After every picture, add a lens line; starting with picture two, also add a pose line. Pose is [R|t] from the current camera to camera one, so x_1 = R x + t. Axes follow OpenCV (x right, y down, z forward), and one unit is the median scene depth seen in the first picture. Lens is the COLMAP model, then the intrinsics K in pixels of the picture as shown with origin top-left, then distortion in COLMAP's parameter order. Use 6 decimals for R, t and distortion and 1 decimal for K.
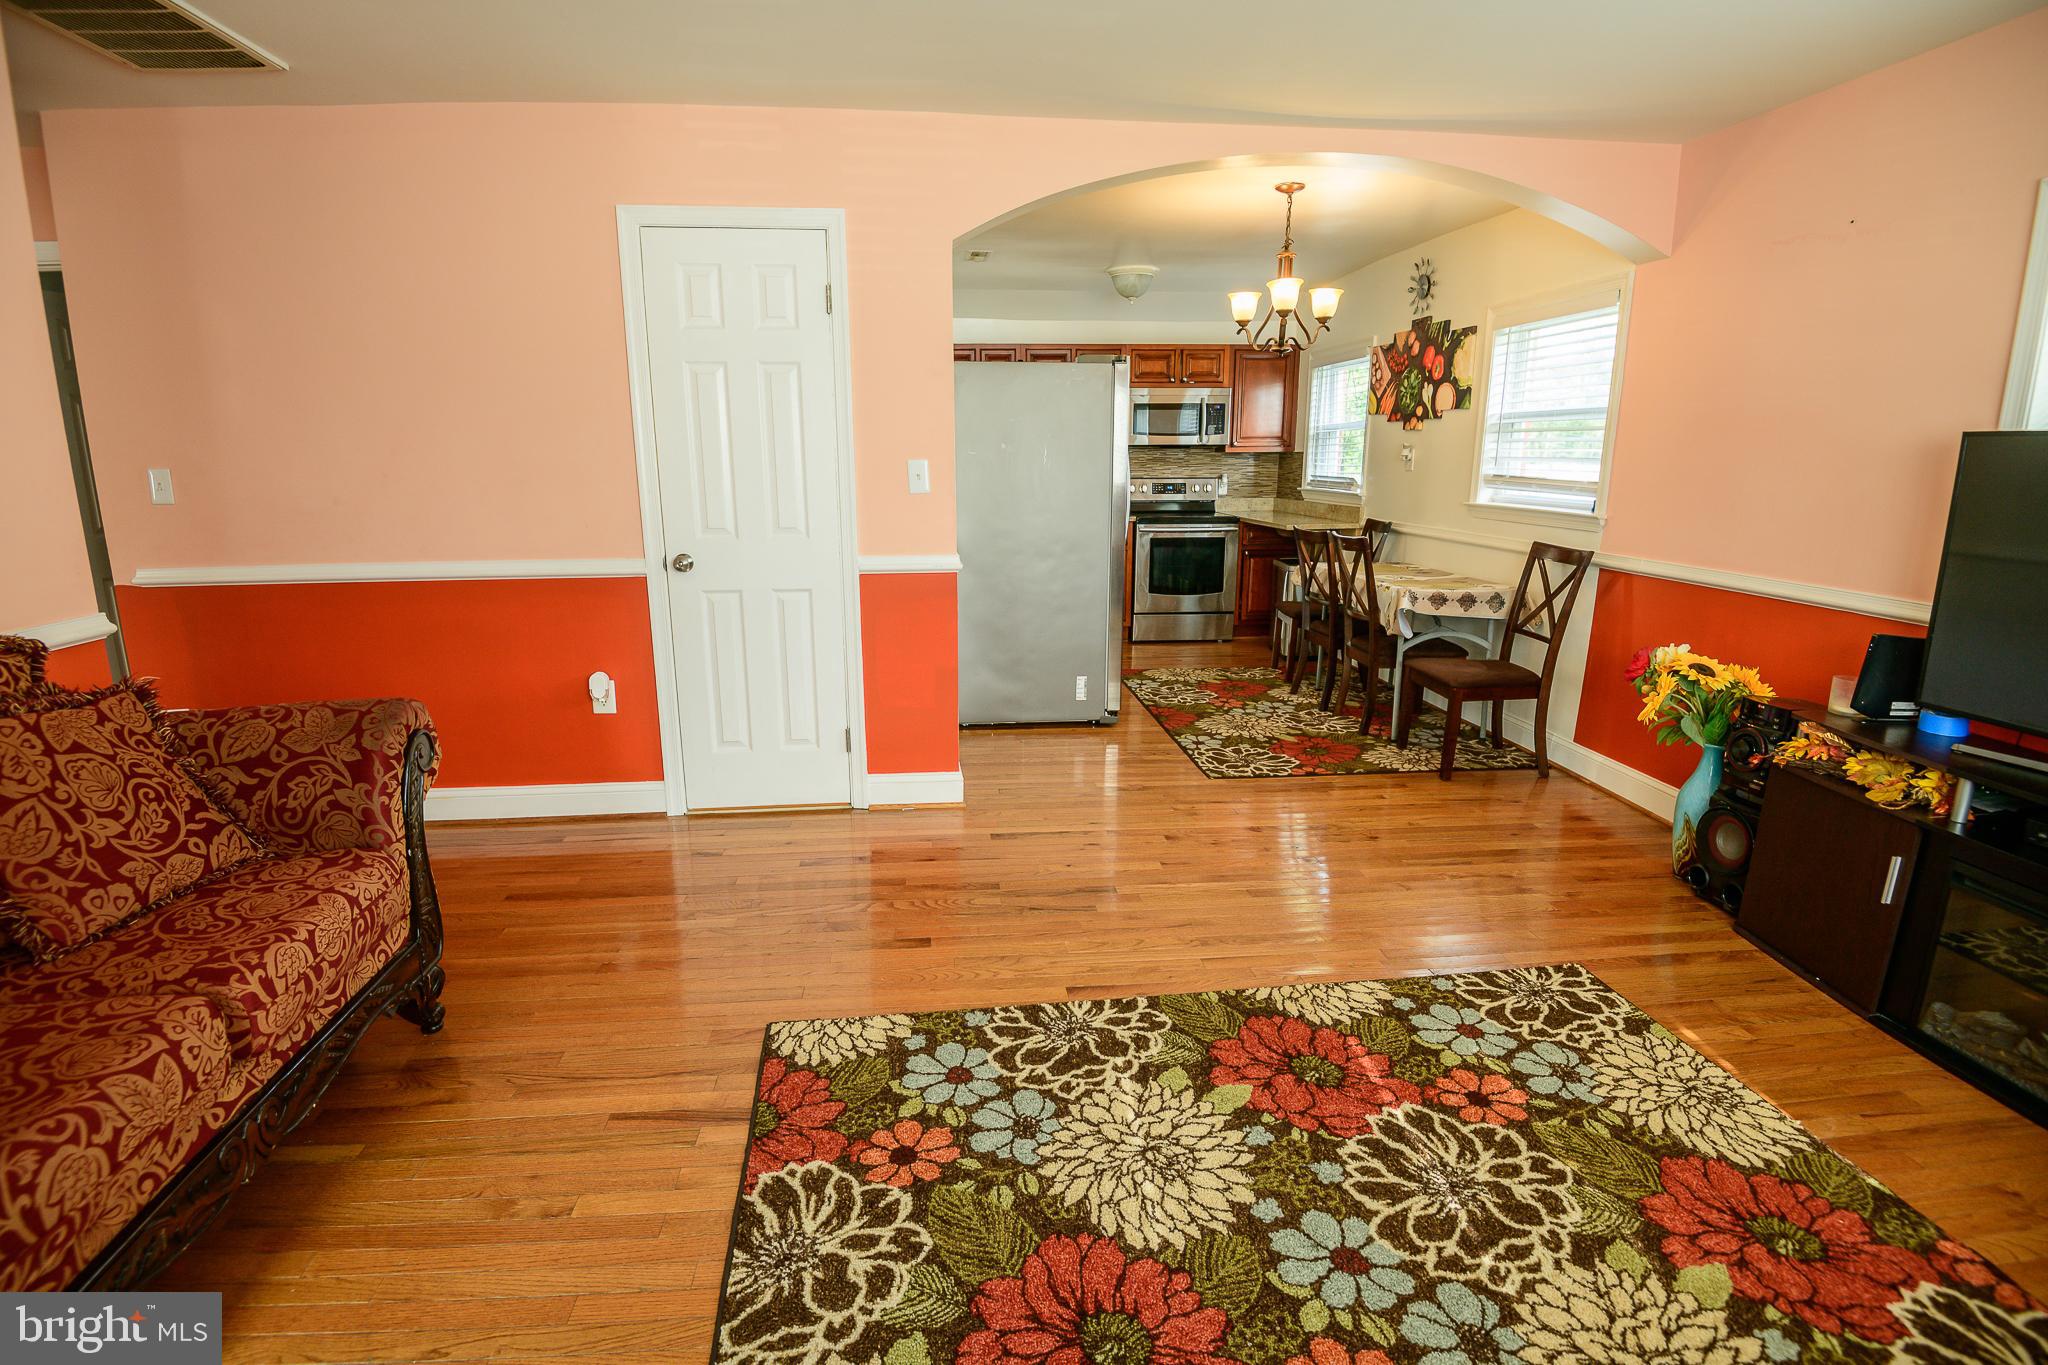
lens RADIAL K [[964.7, 0, 1014.0], [0, 964.7, 678.7], [0, 0, 1]] dist [-0.030744, -0.007952]
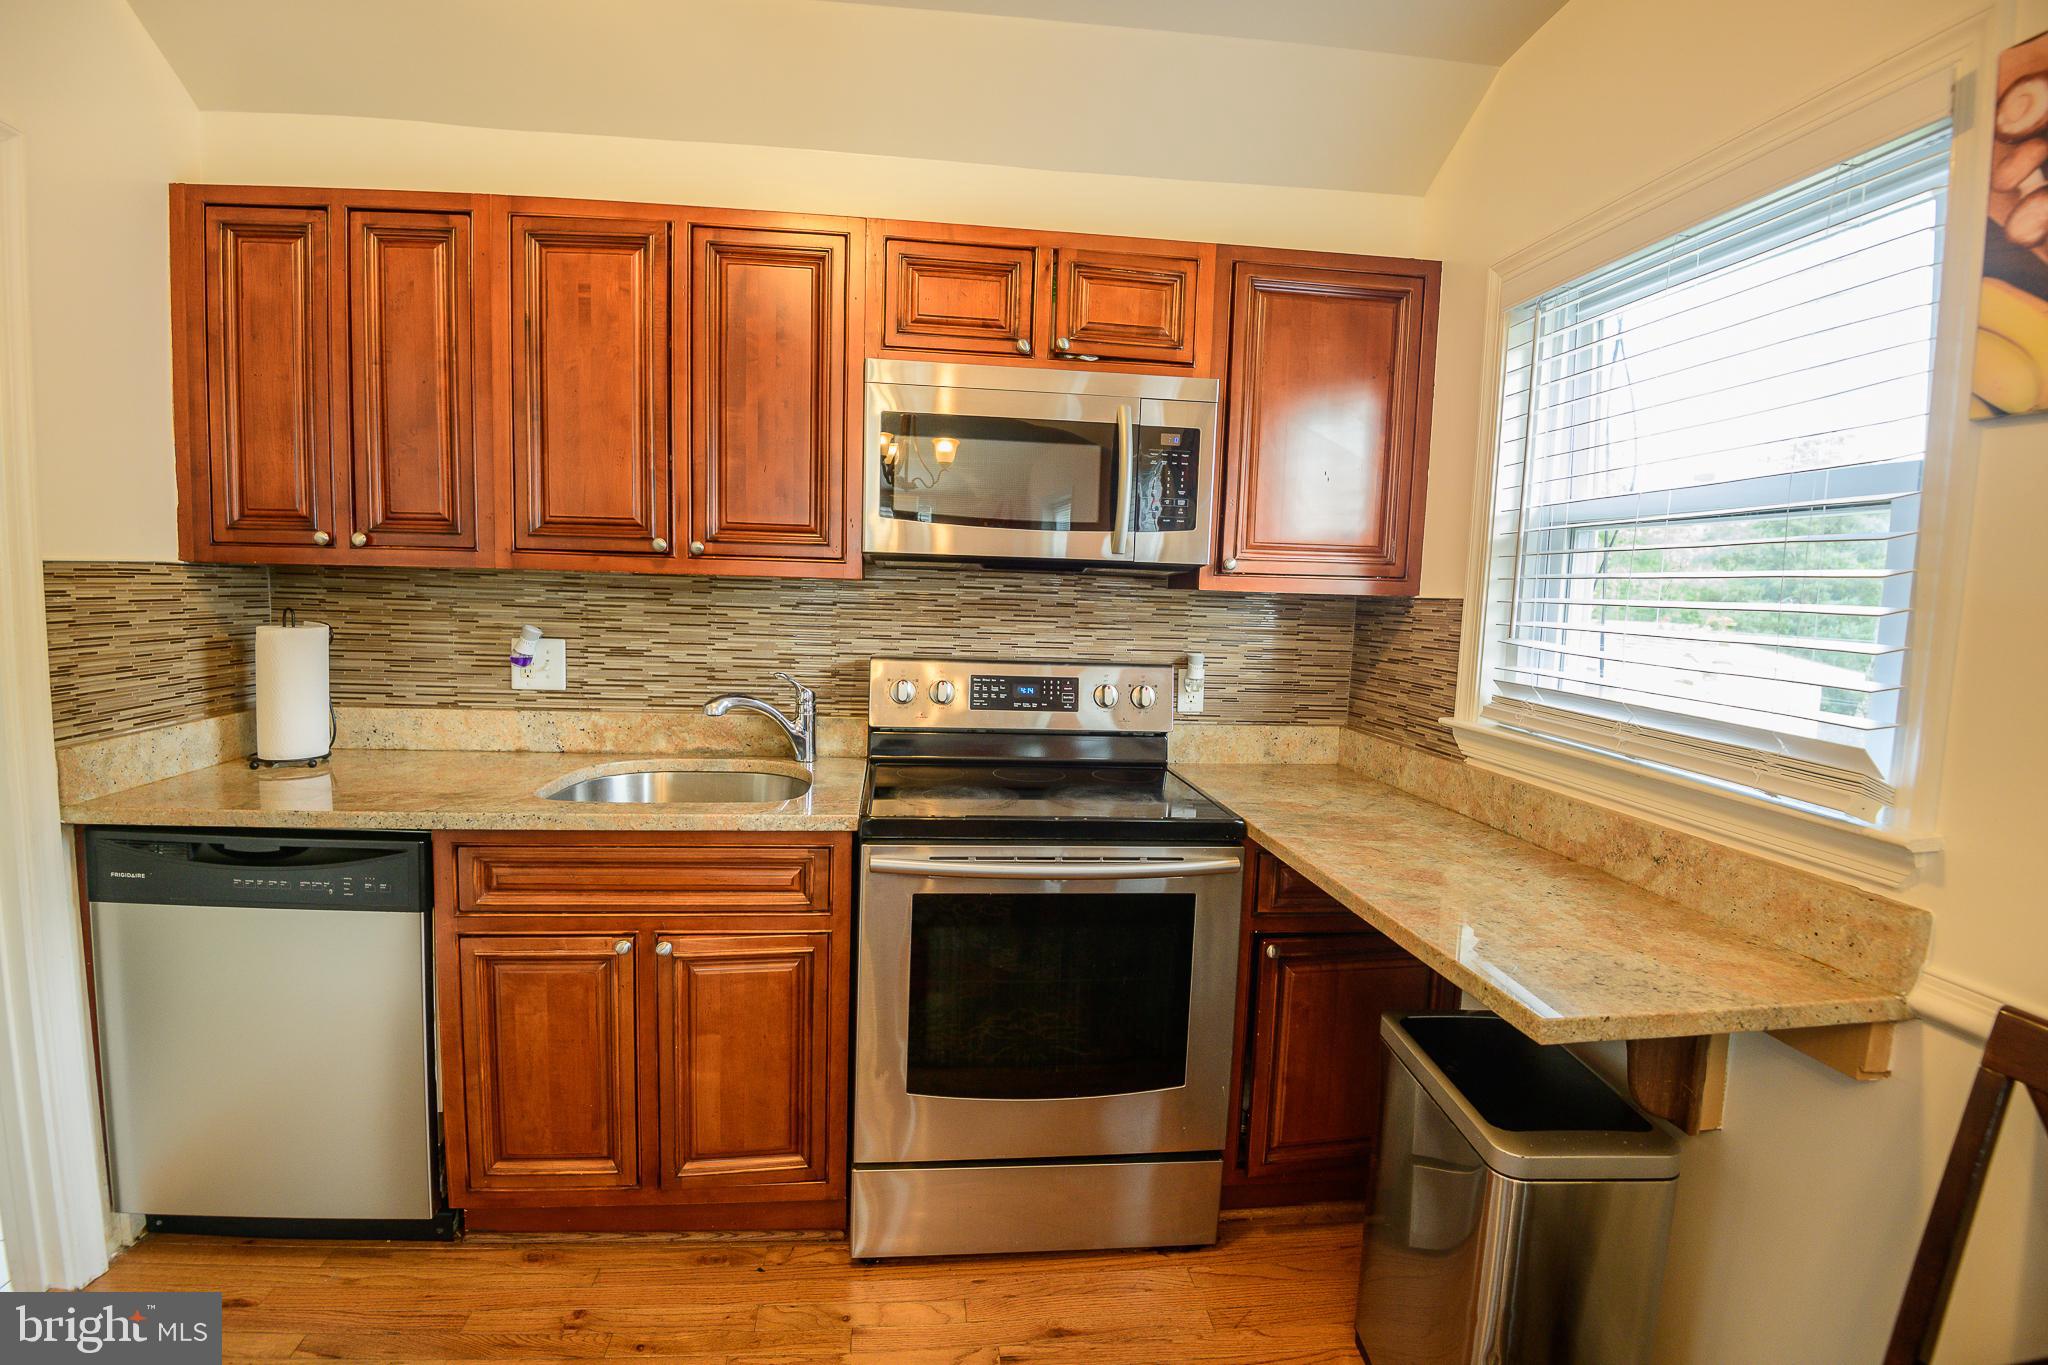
lens RADIAL K [[964.7, 0, 1020.6], [0, 964.7, 685.6], [0, 0, 1]] dist [-0.030744, -0.007952]
pose [[0.998789, 0.036520, 0.032978, 0.423195], [-0.032012, 0.991236, -0.128164, -0.450237], [-0.037369, 0.126953, 0.991205, 1.924757]]
